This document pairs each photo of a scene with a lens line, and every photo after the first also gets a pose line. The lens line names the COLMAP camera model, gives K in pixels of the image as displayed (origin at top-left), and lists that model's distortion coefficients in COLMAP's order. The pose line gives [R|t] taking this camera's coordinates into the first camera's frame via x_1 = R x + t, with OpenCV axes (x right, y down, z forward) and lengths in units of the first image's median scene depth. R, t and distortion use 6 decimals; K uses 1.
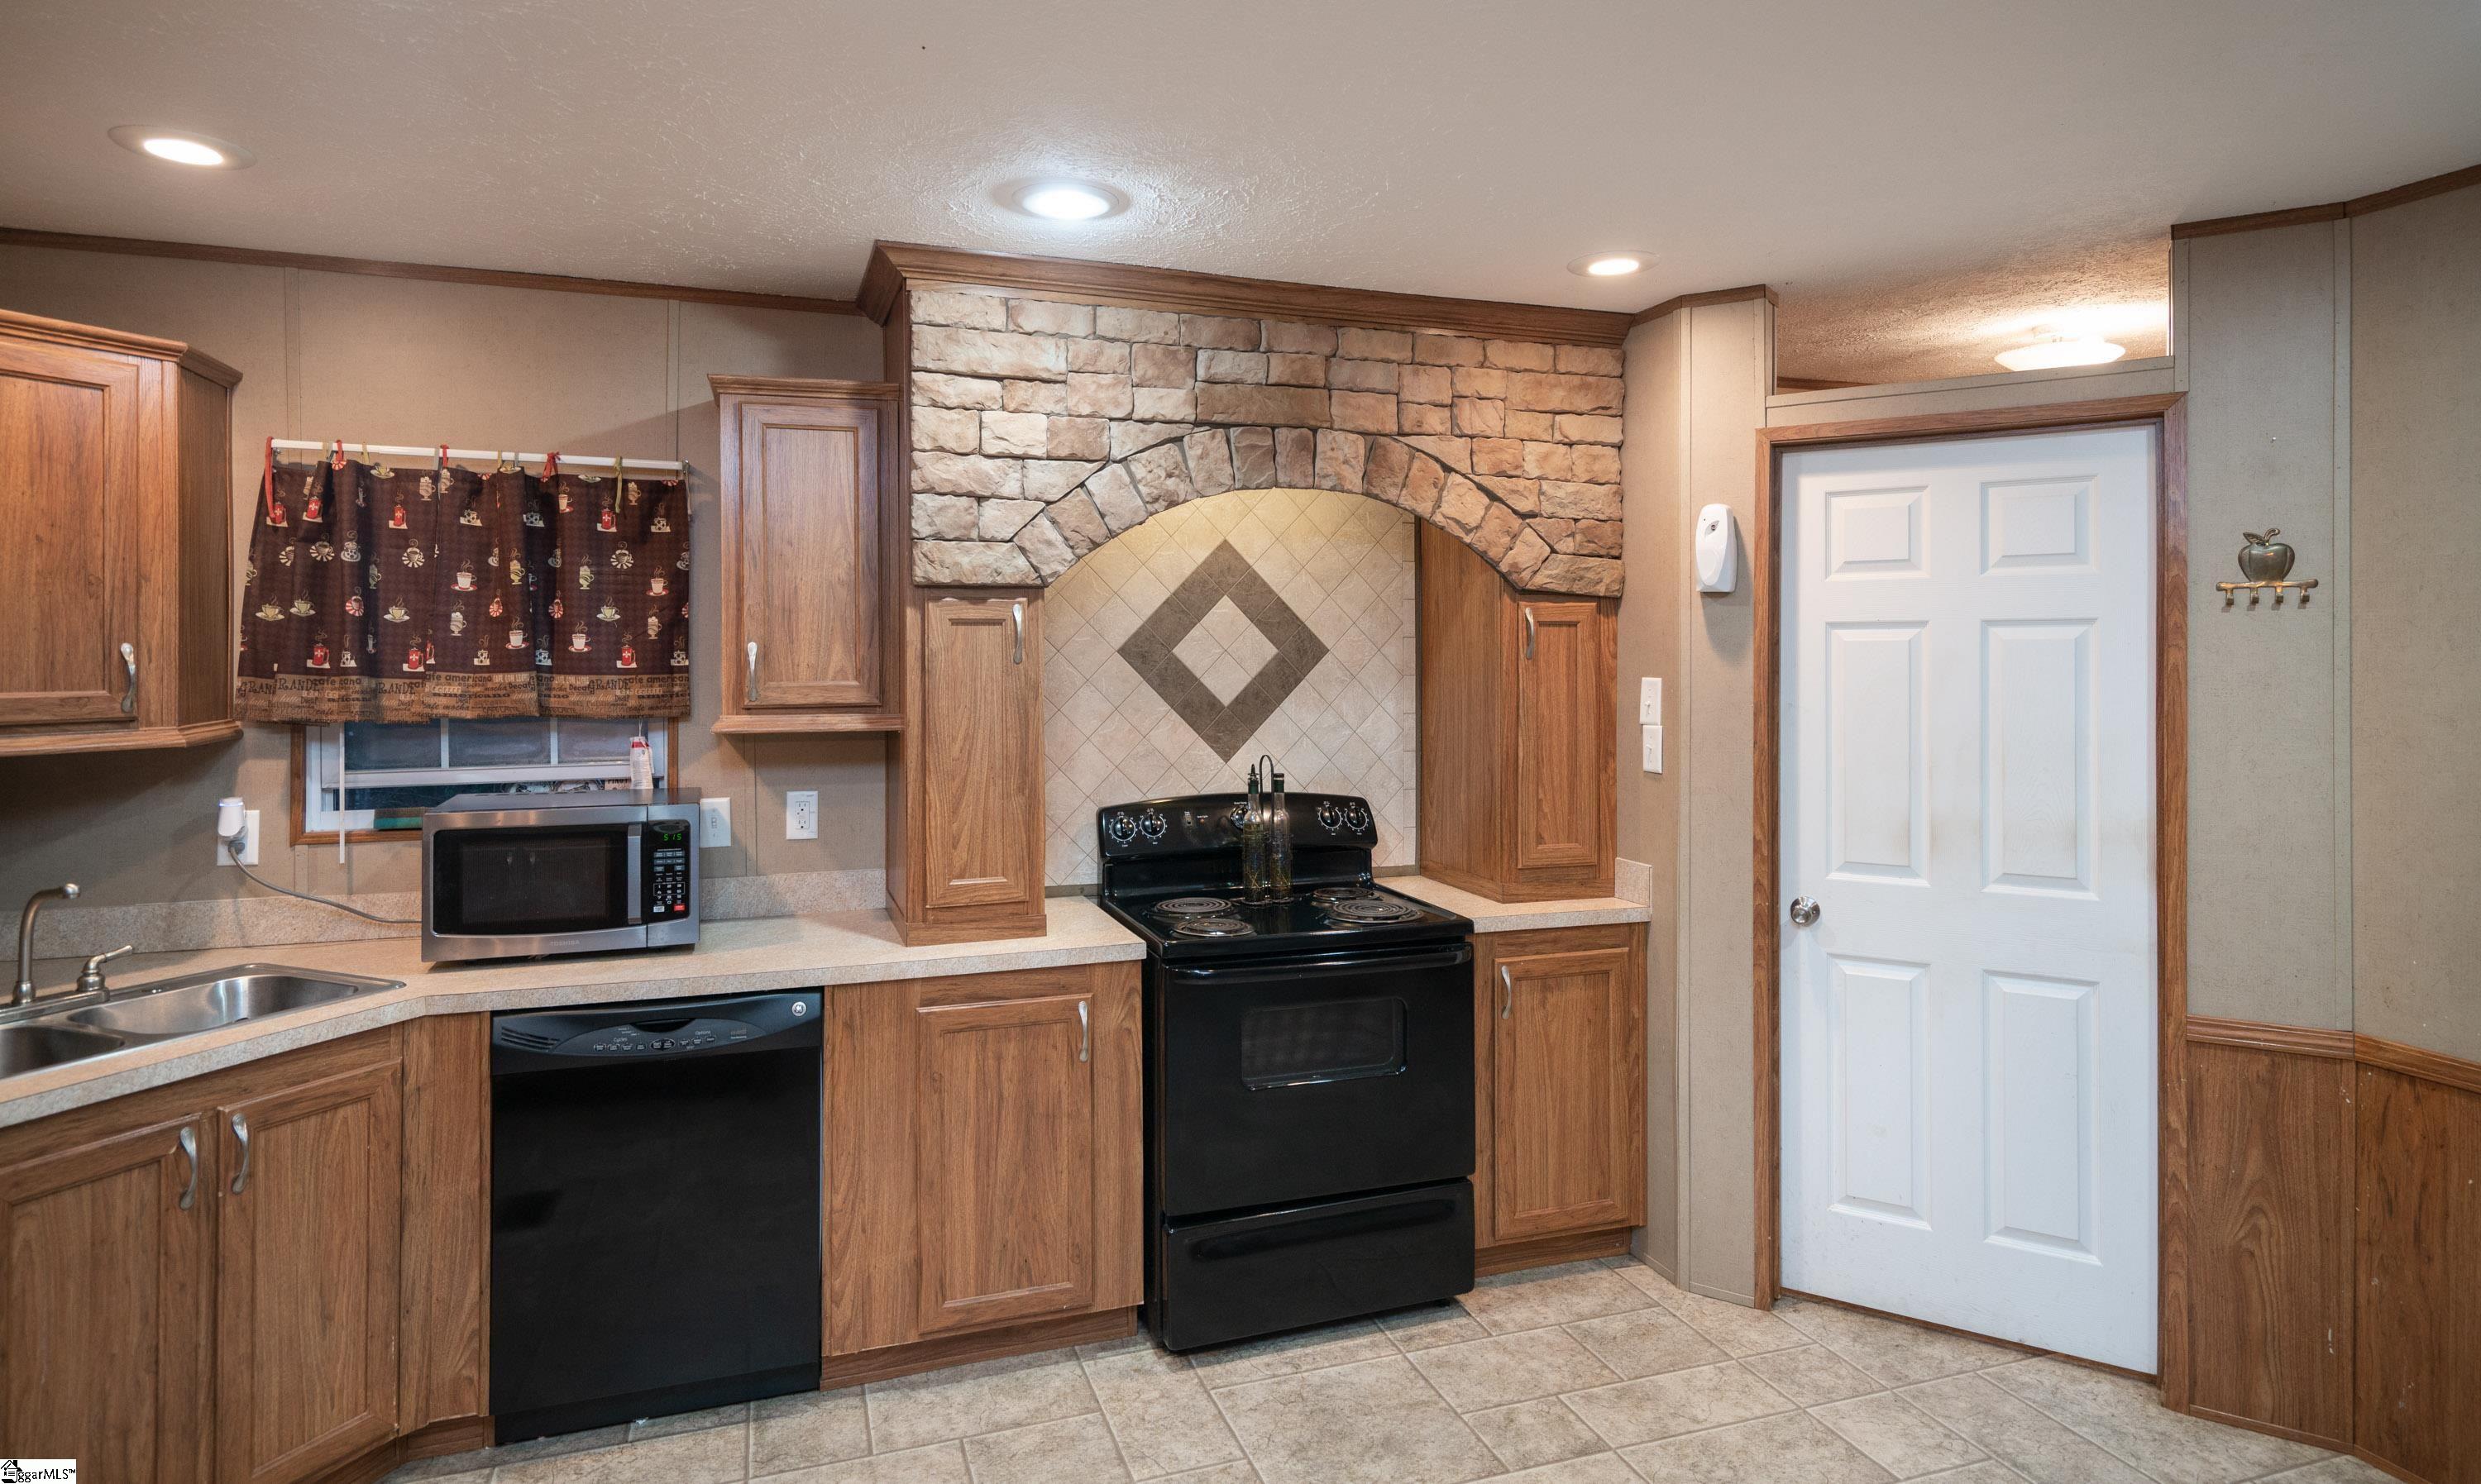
lens RADIAL K [[1339.6, 0, 1223.4], [0, 1339.6, 665.7], [0, 0, 1]] dist [0.003997, 0.001756]
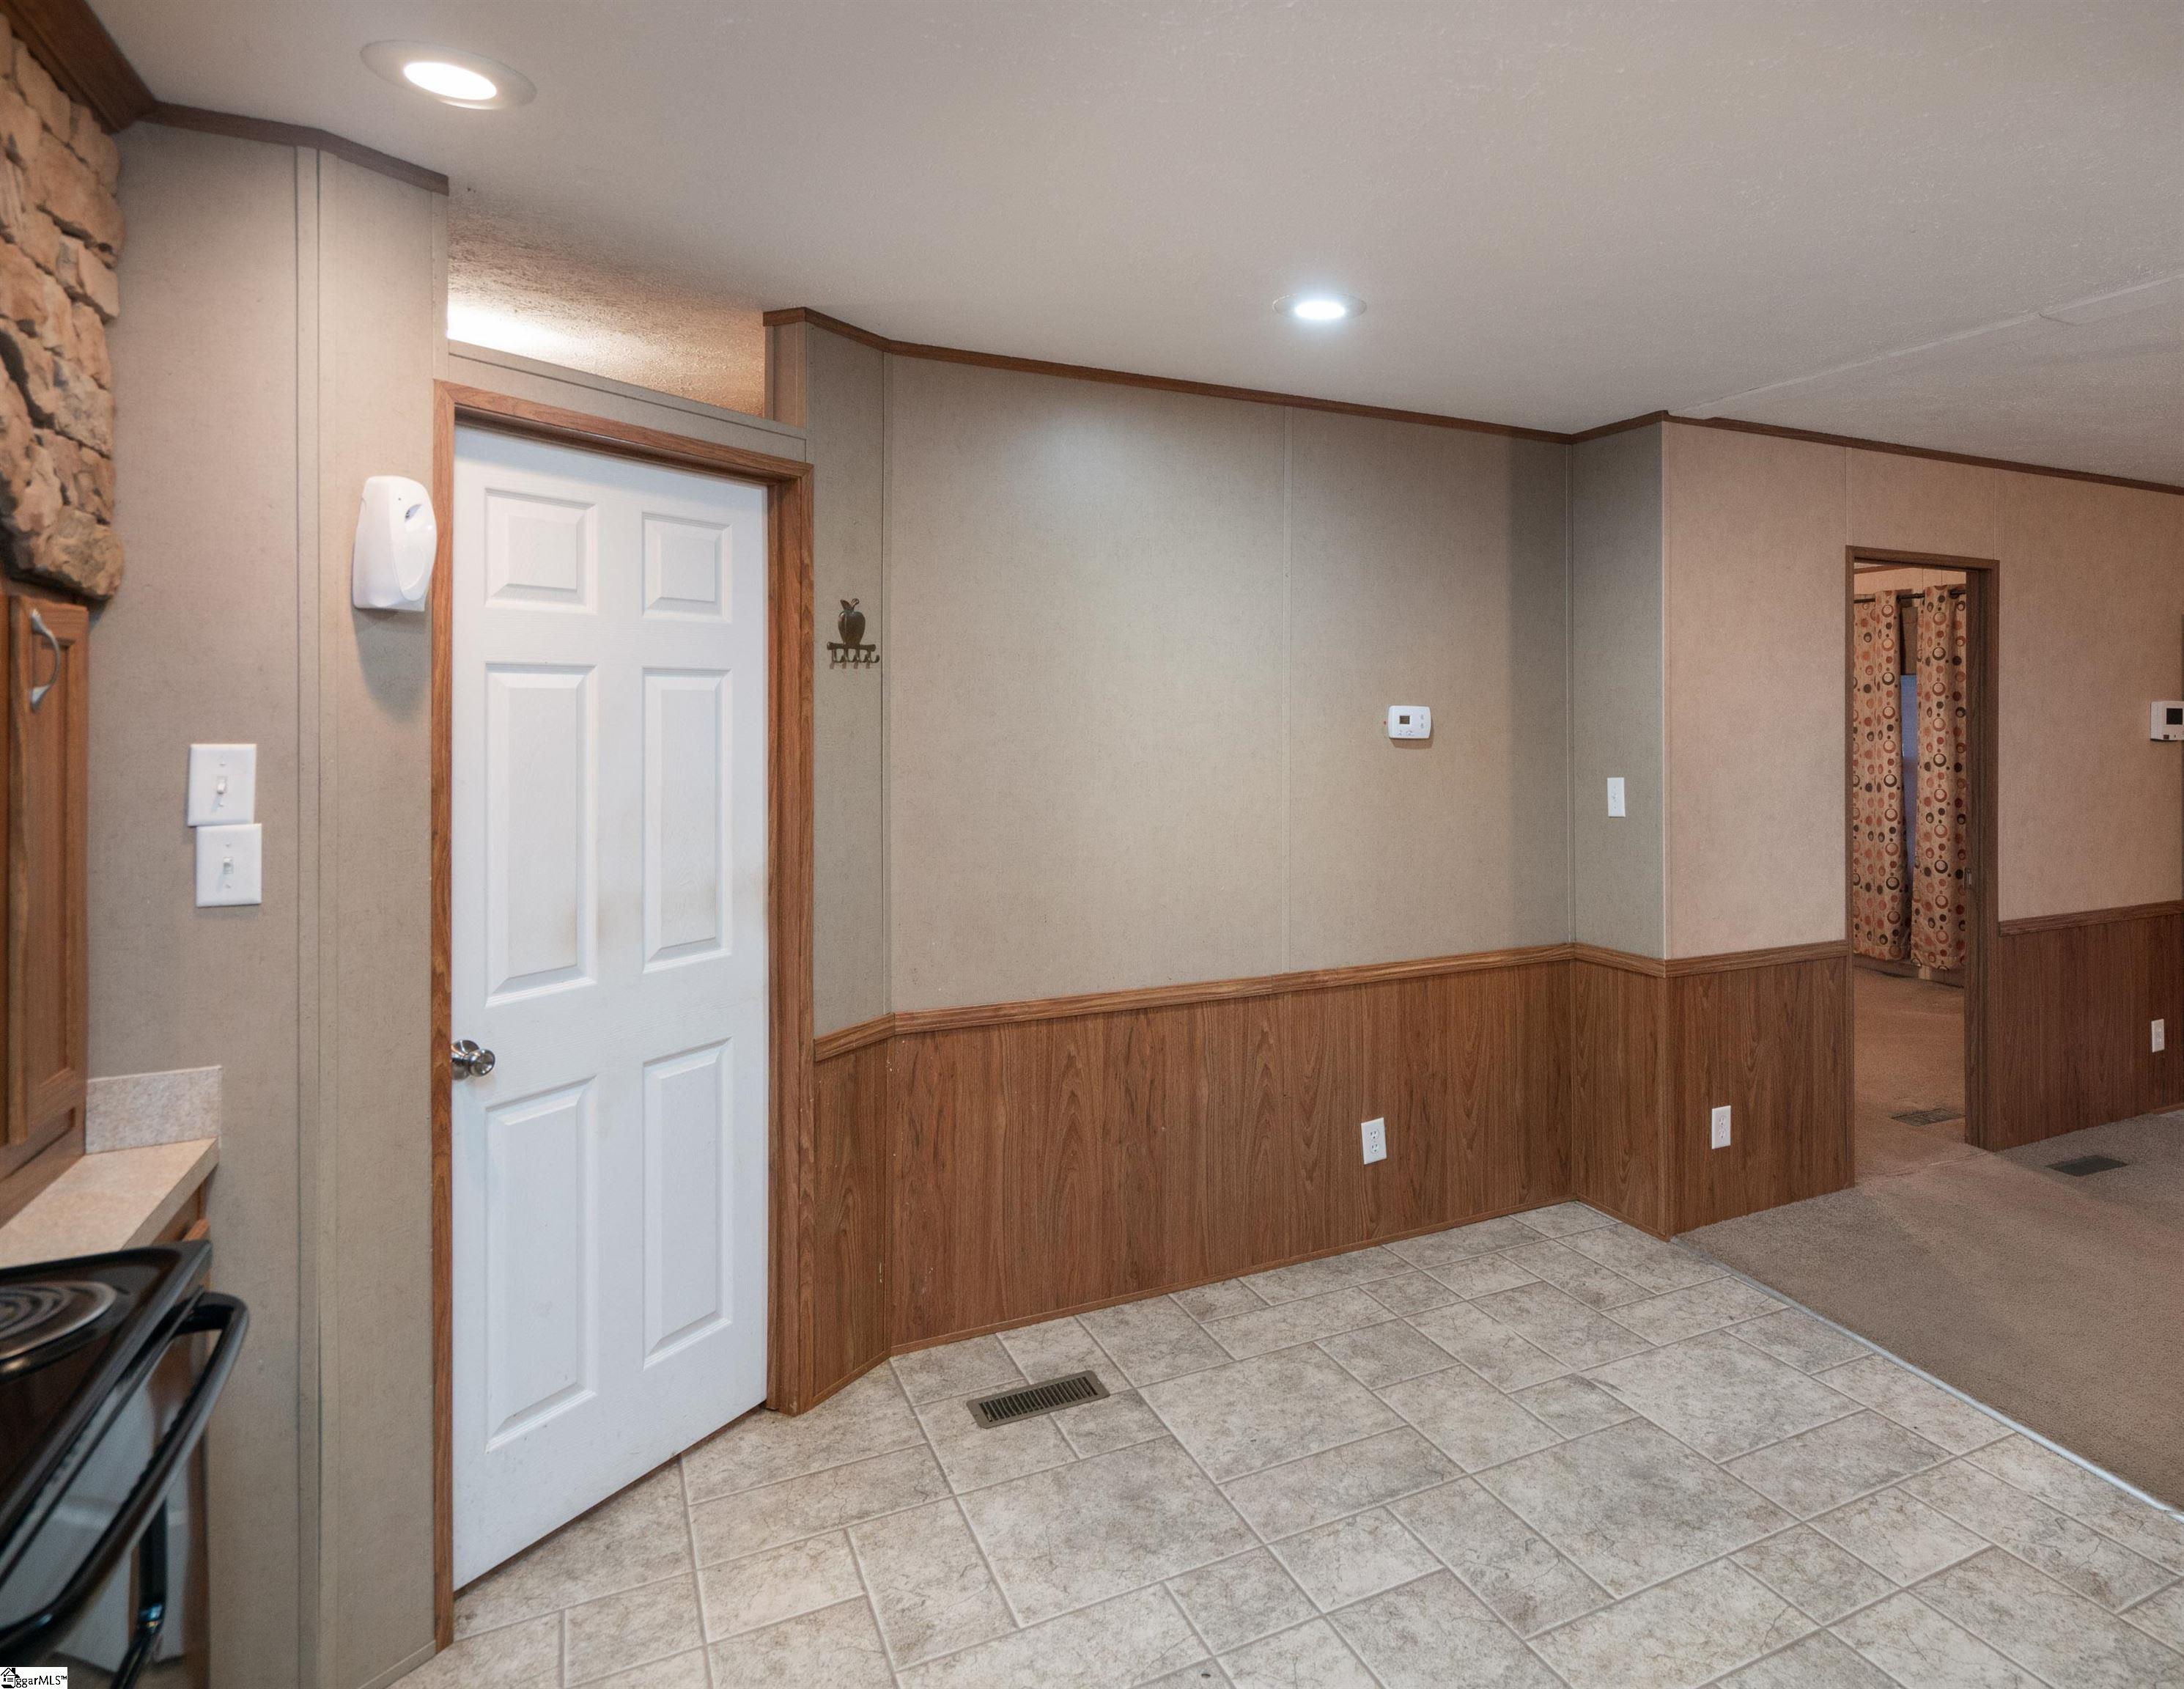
lens RADIAL K [[1359.4, 0, 1382.0], [0, 1359.4, 706.7], [0, 0, 1]] dist [-0.001962, 0.001191]
pose [[-0.204715, 0.004299, 0.978812, -0.407722], [0.008894, 0.999957, -0.002532, -0.001368], [-0.978781, 0.008187, -0.204744, 0.696841]]
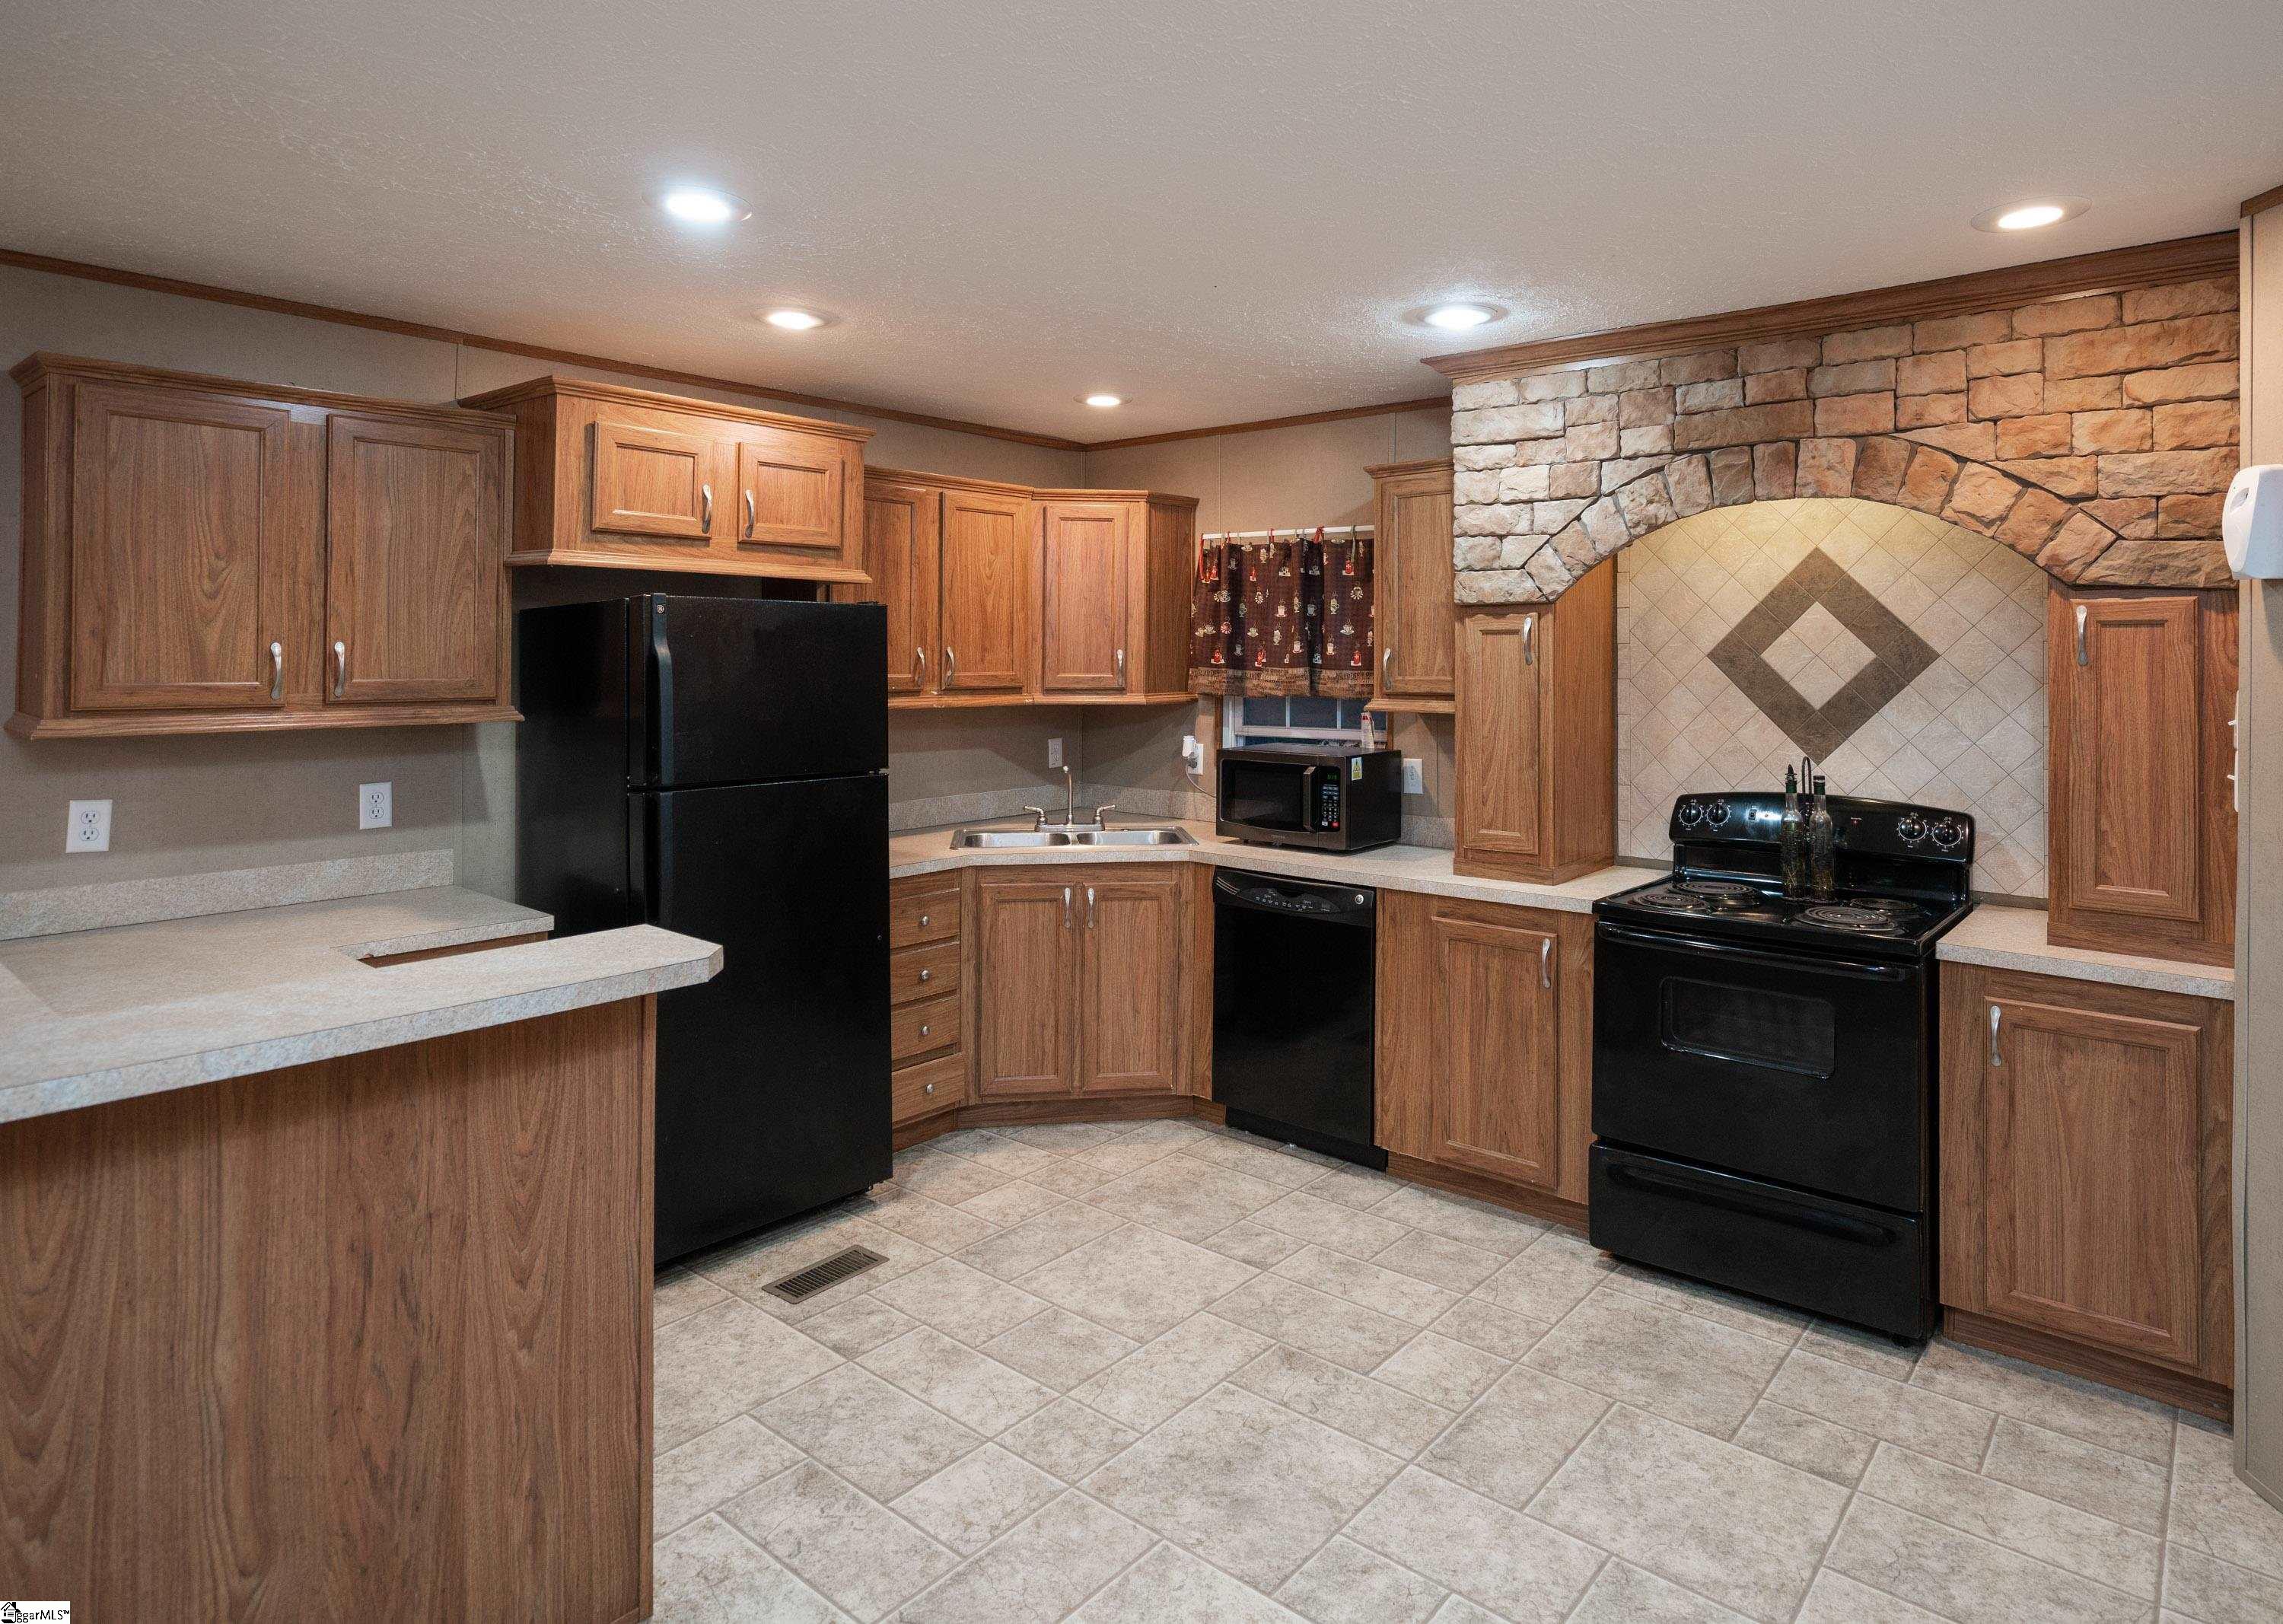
lens RADIAL K [[1292.5, 0, 1208.5], [0, 1292.5, 651.7], [0, 0, 1]] dist [-0.005699, 0.003480]
pose [[0.532510, -0.000703, -0.846423, 0.708775], [-0.013069, 0.999874, -0.009053, 0.001188], [0.846323, 0.015883, 0.532433, 0.095558]]
